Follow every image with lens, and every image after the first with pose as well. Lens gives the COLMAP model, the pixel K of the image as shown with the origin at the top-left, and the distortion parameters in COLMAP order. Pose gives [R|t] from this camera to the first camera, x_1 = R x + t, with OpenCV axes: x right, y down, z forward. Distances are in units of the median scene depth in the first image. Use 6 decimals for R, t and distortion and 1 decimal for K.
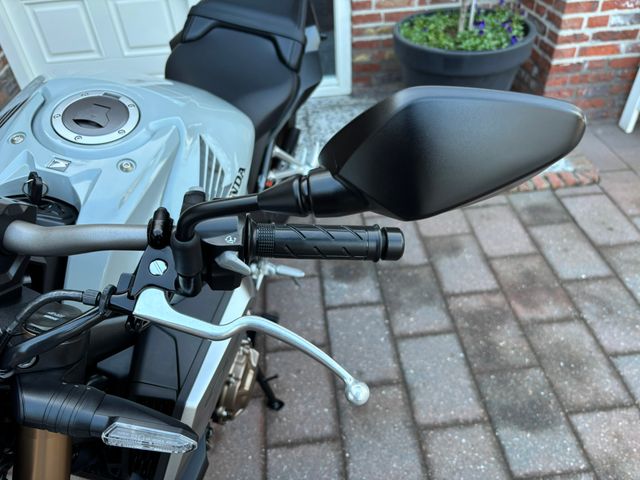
lens RADIAL K [[490.0, 0, 321.4], [0, 490.0, 232.2], [0, 0, 1]] dist [0.011949, -0.035024]
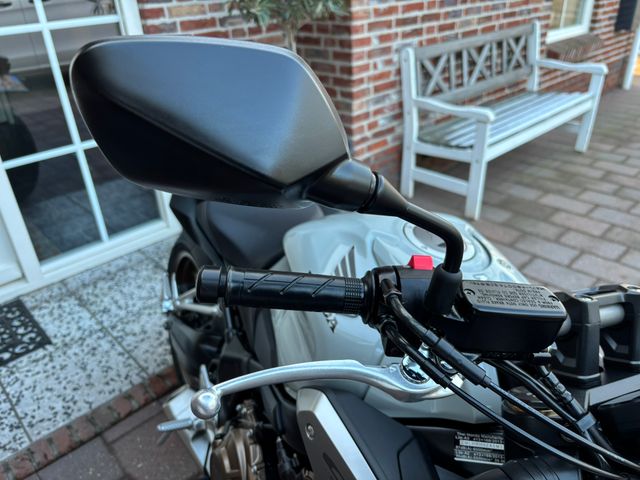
lens RADIAL K [[490.0, 0, 321.4], [0, 490.0, 232.2], [0, 0, 1]] dist [0.011949, -0.035024]
pose [[0.781985, -0.276679, 0.558524, -0.488625], [0.402955, 0.908048, -0.114349, -0.092540], [-0.475529, 0.314479, 0.821569, 0.079003]]
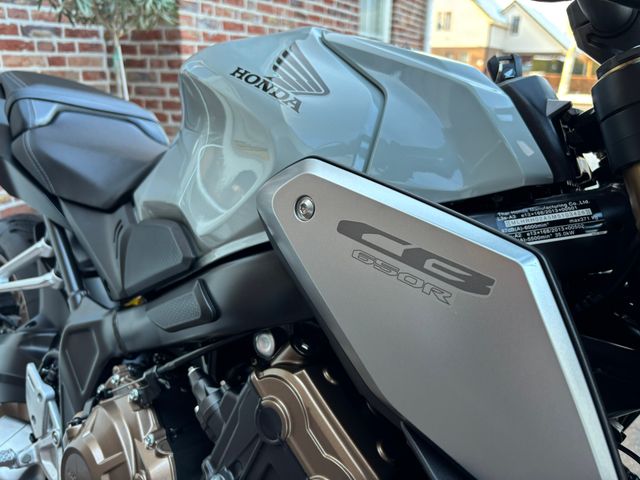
lens RADIAL K [[490.0, 0, 321.4], [0, 490.0, 232.2], [0, 0, 1]] dist [0.011949, -0.035024]
pose [[0.503827, -0.211682, 0.837466, -0.508460], [0.521458, 0.847455, -0.099506, 0.019629], [-0.688651, 0.486837, 0.537354, 0.292882]]
